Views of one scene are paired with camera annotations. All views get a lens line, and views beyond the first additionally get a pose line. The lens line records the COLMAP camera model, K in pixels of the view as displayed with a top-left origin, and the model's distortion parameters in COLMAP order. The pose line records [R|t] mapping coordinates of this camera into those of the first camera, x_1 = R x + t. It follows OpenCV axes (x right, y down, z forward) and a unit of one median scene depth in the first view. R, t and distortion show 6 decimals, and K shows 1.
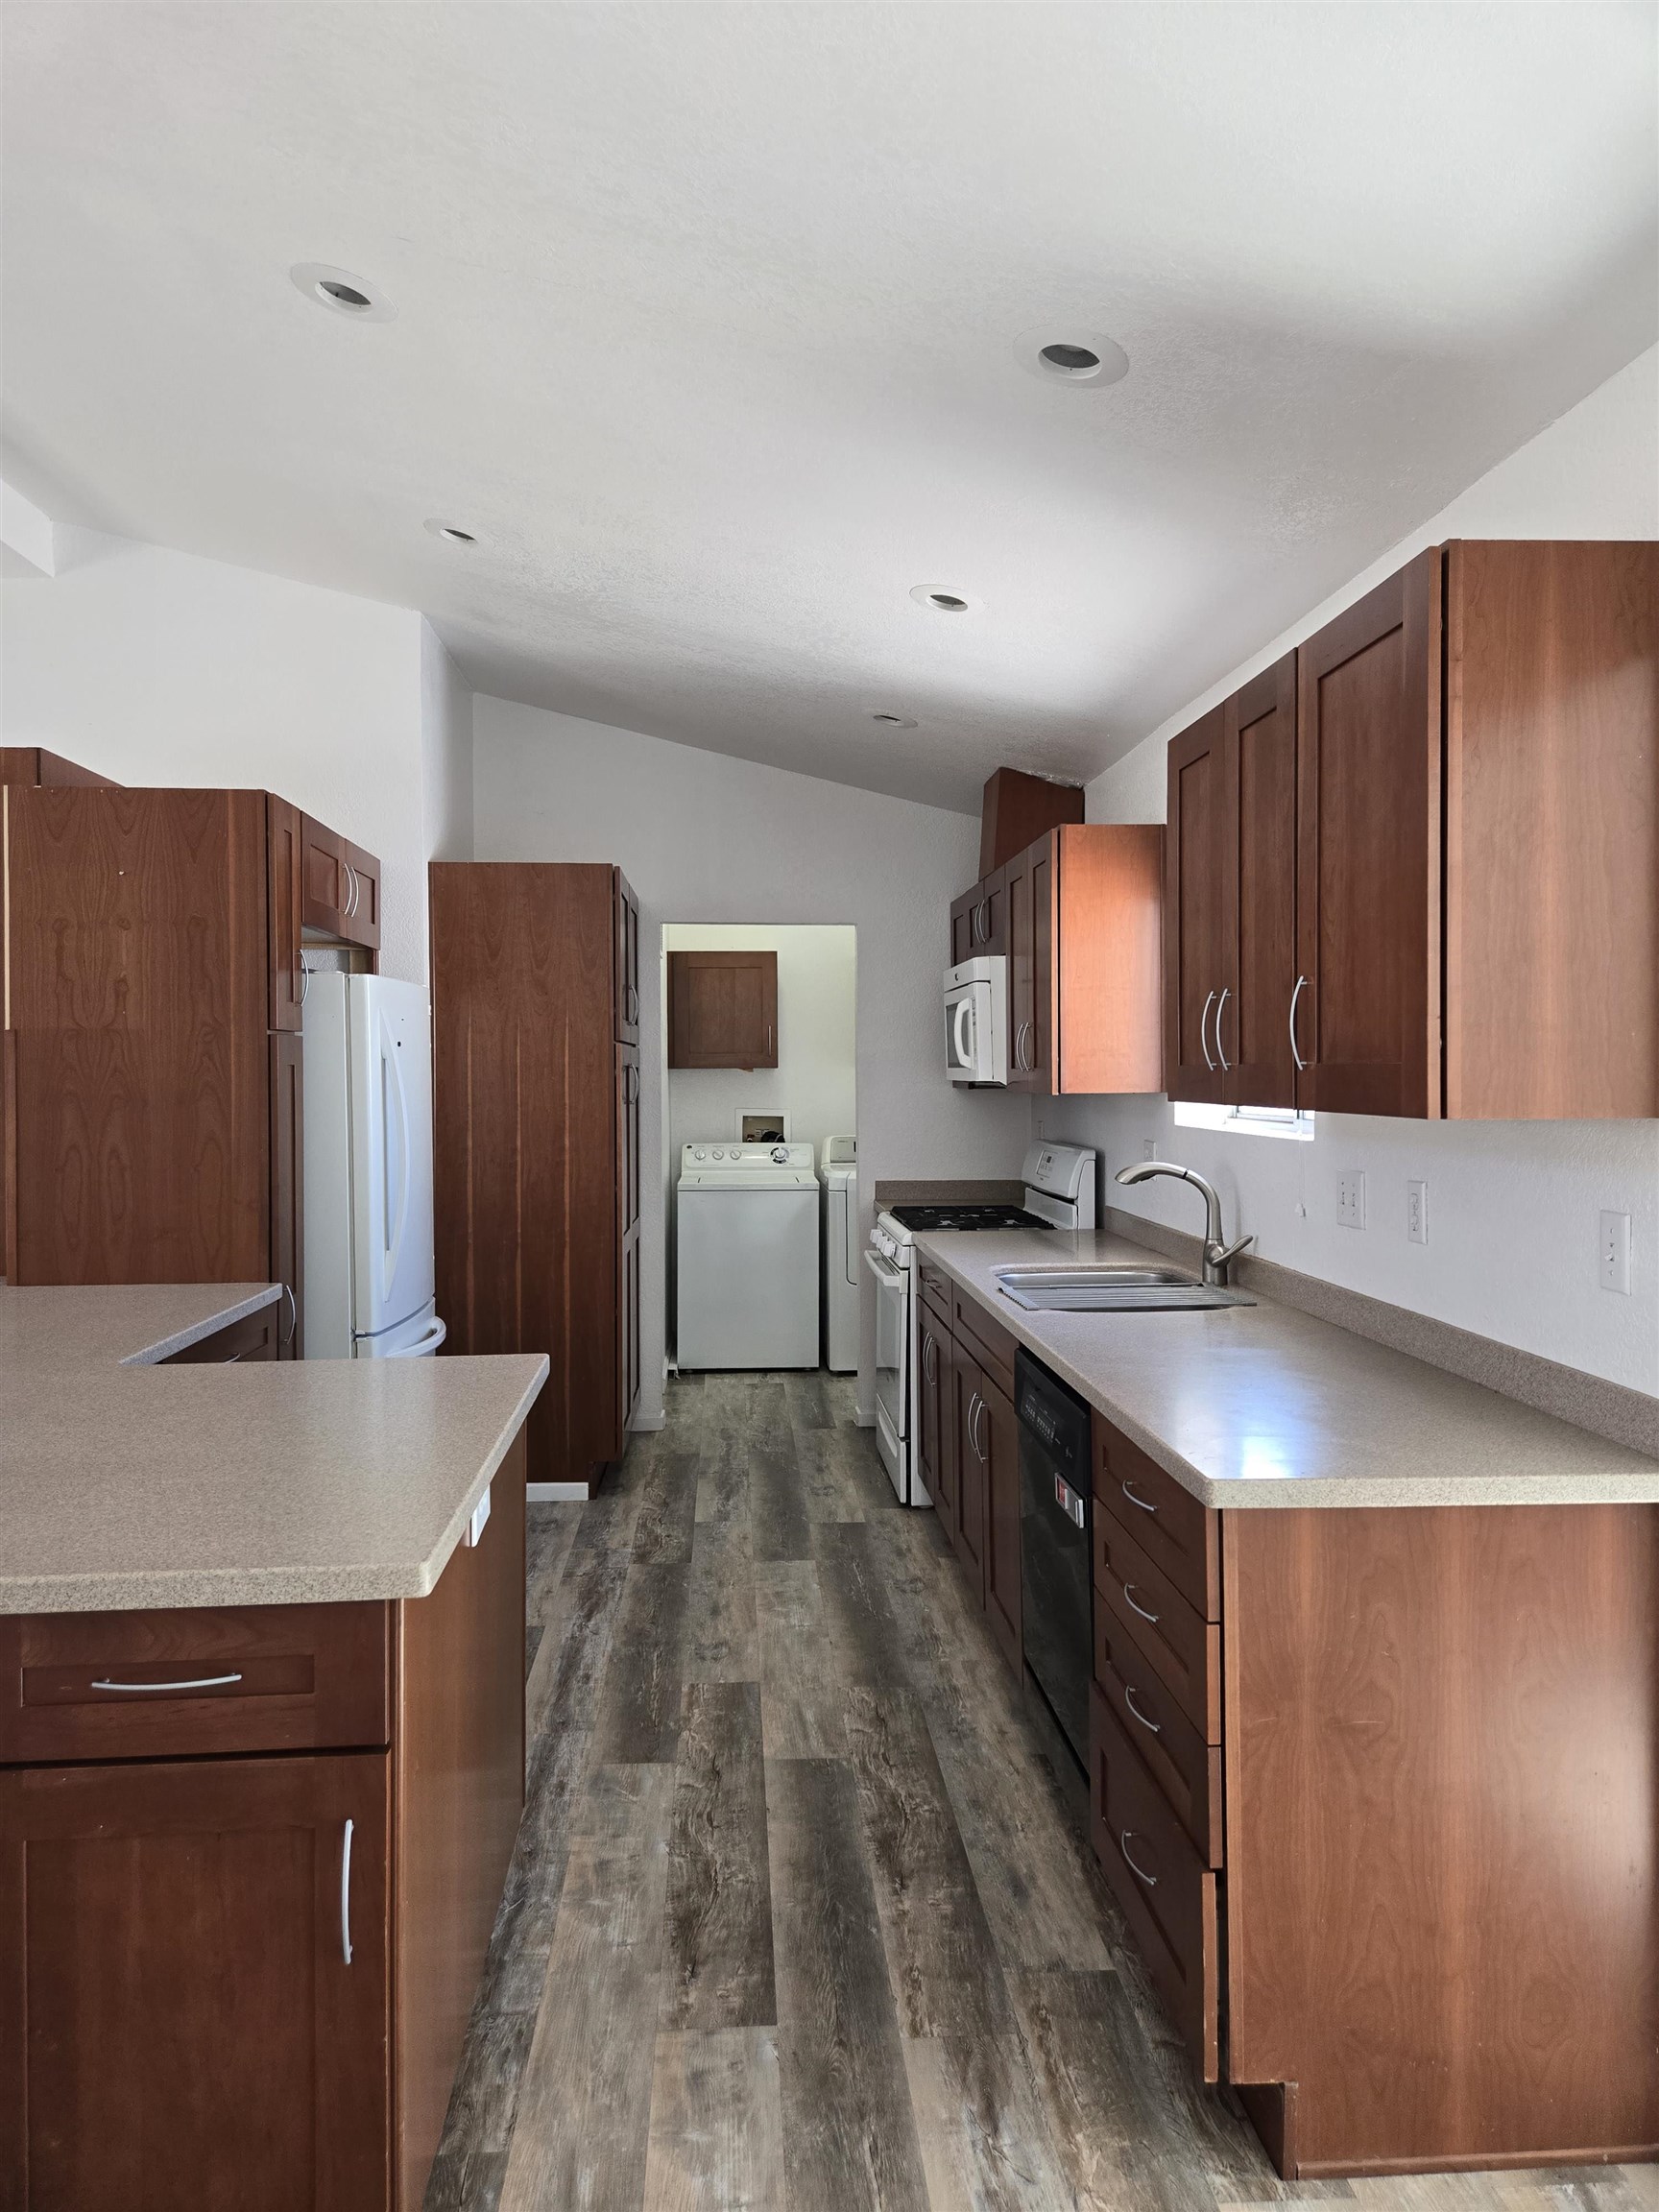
lens RADIAL K [[1477.8, 0, 836.2], [0, 1477.8, 1090.3], [0, 0, 1]] dist [0.031871, -0.010709]
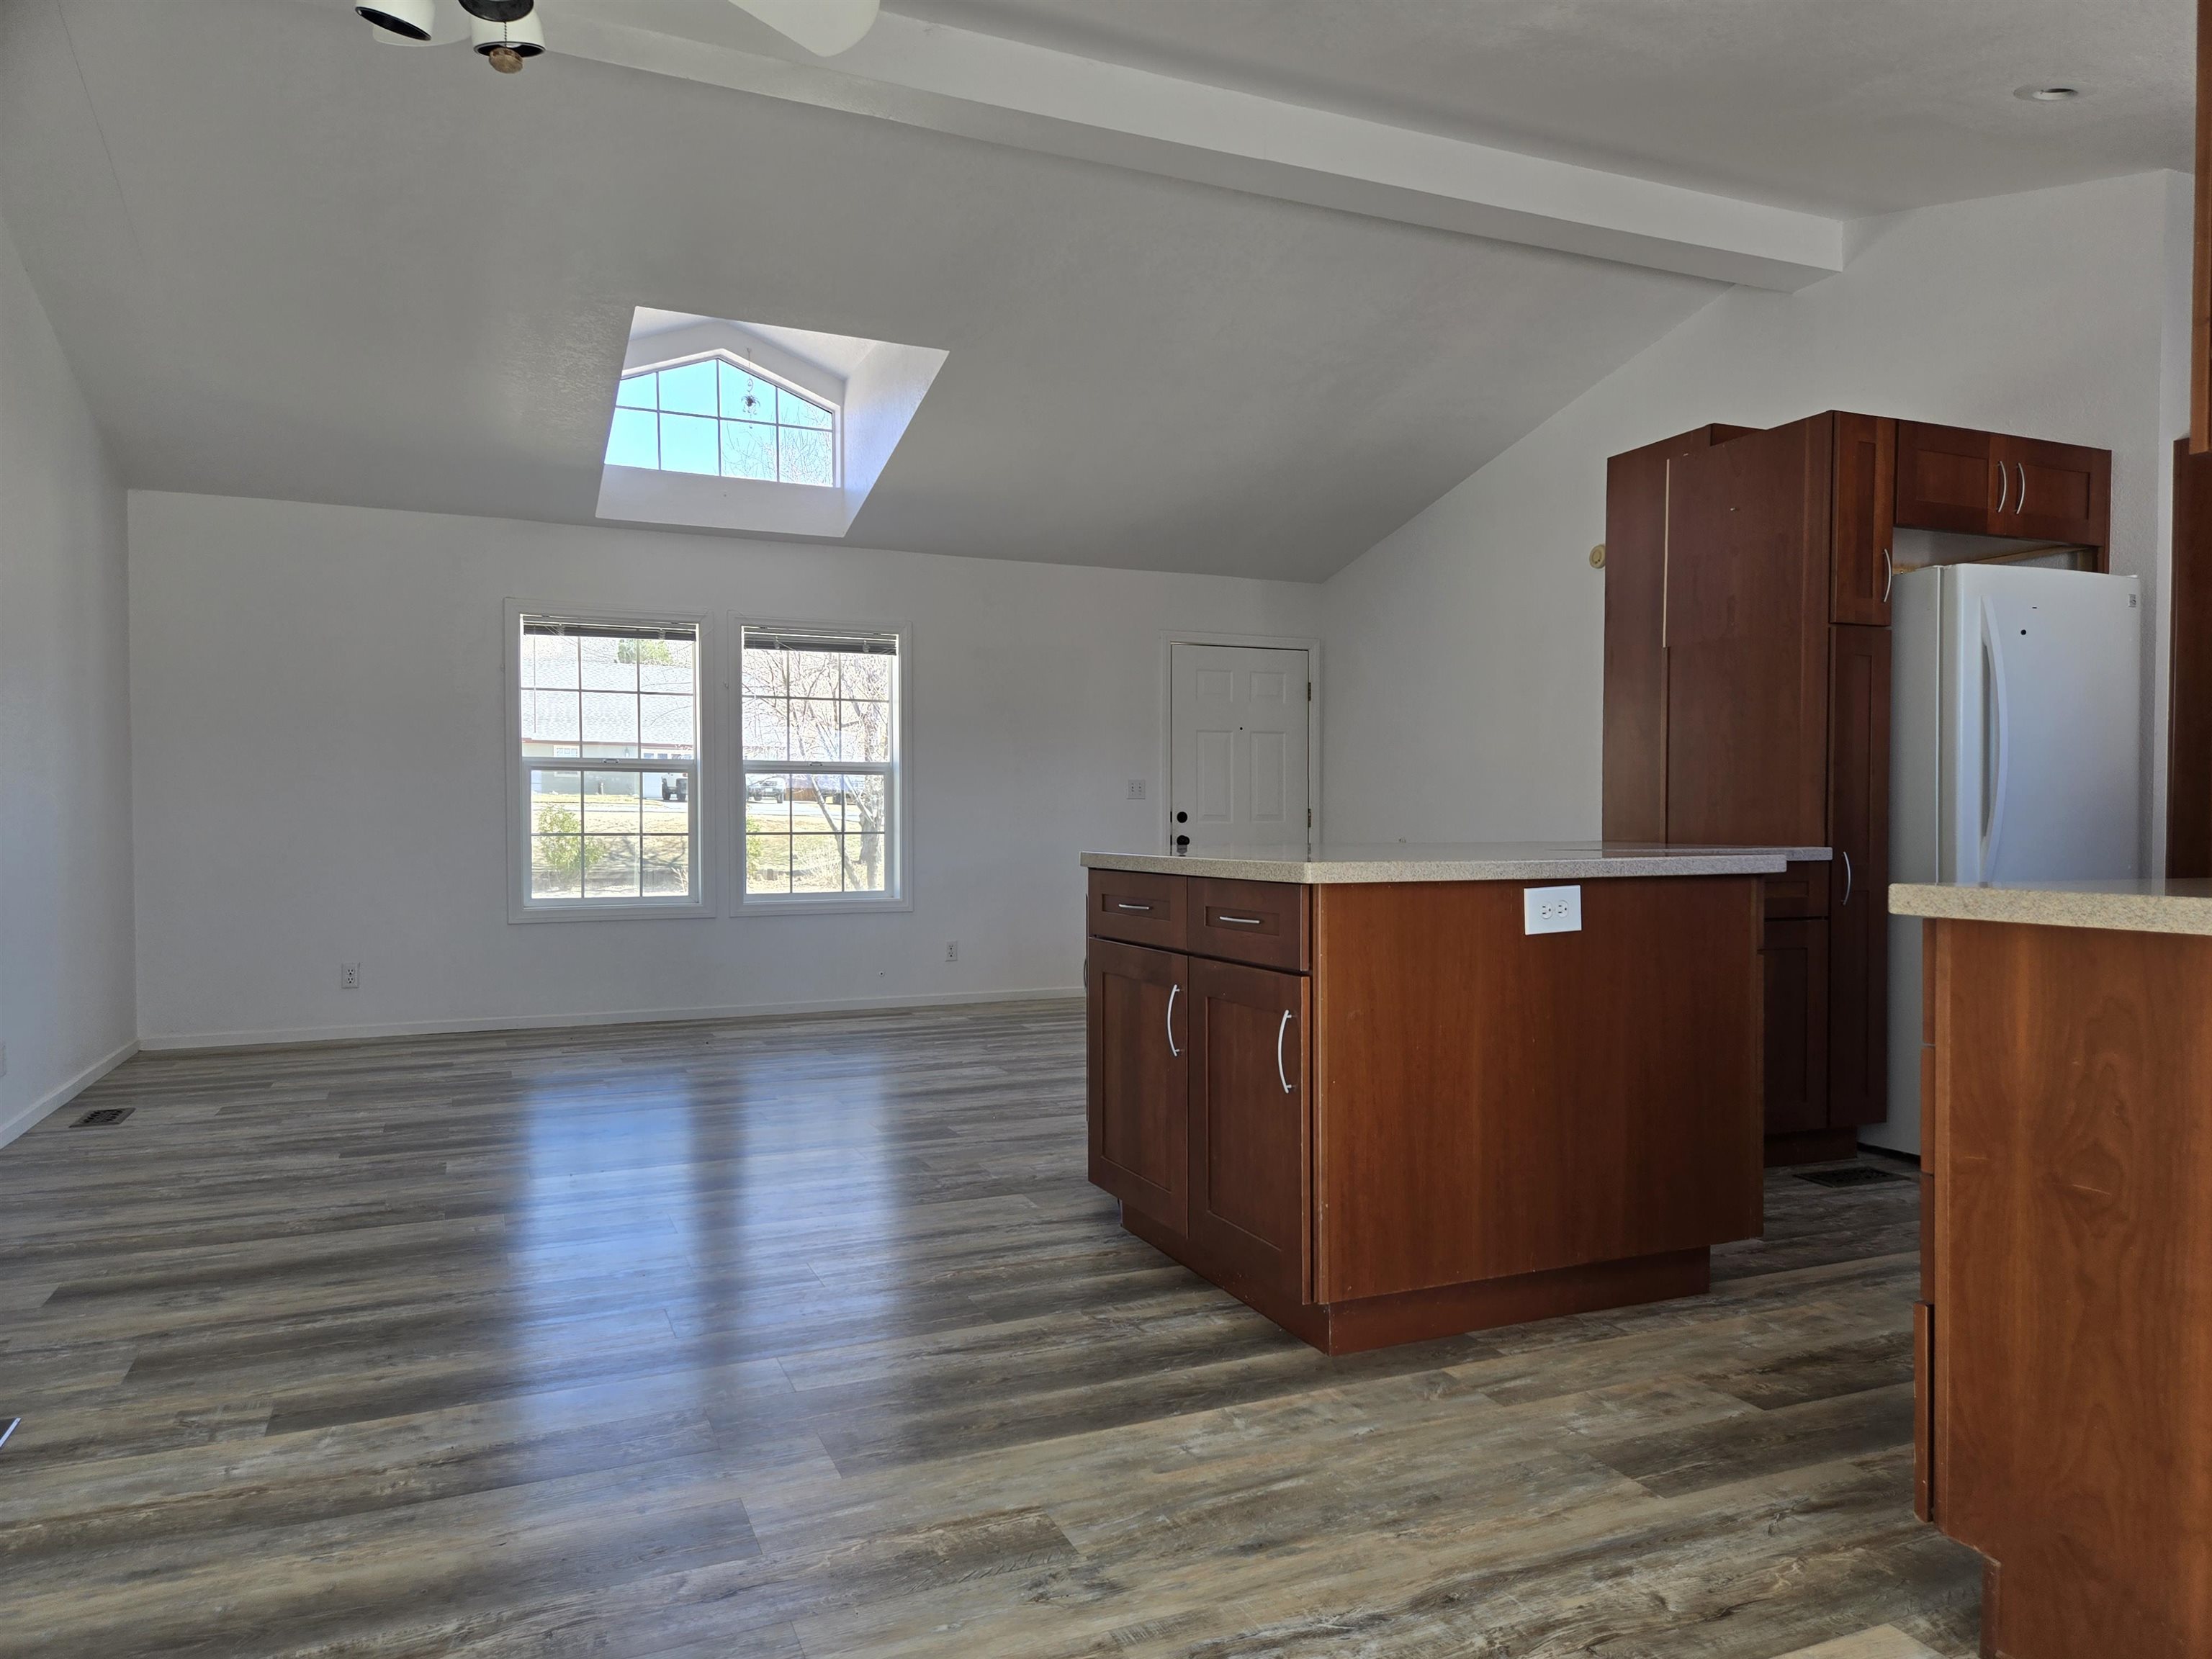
lens RADIAL K [[1477.8, 0, 1112.6], [0, 1477.8, 834.6], [0, 0, 1]] dist [0.031871, -0.010709]
pose [[0.339601, 0.011848, -0.940495, 0.966787], [-0.008502, 0.999918, 0.009527, 0.219799], [0.940531, 0.004761, 0.339675, 0.188886]]
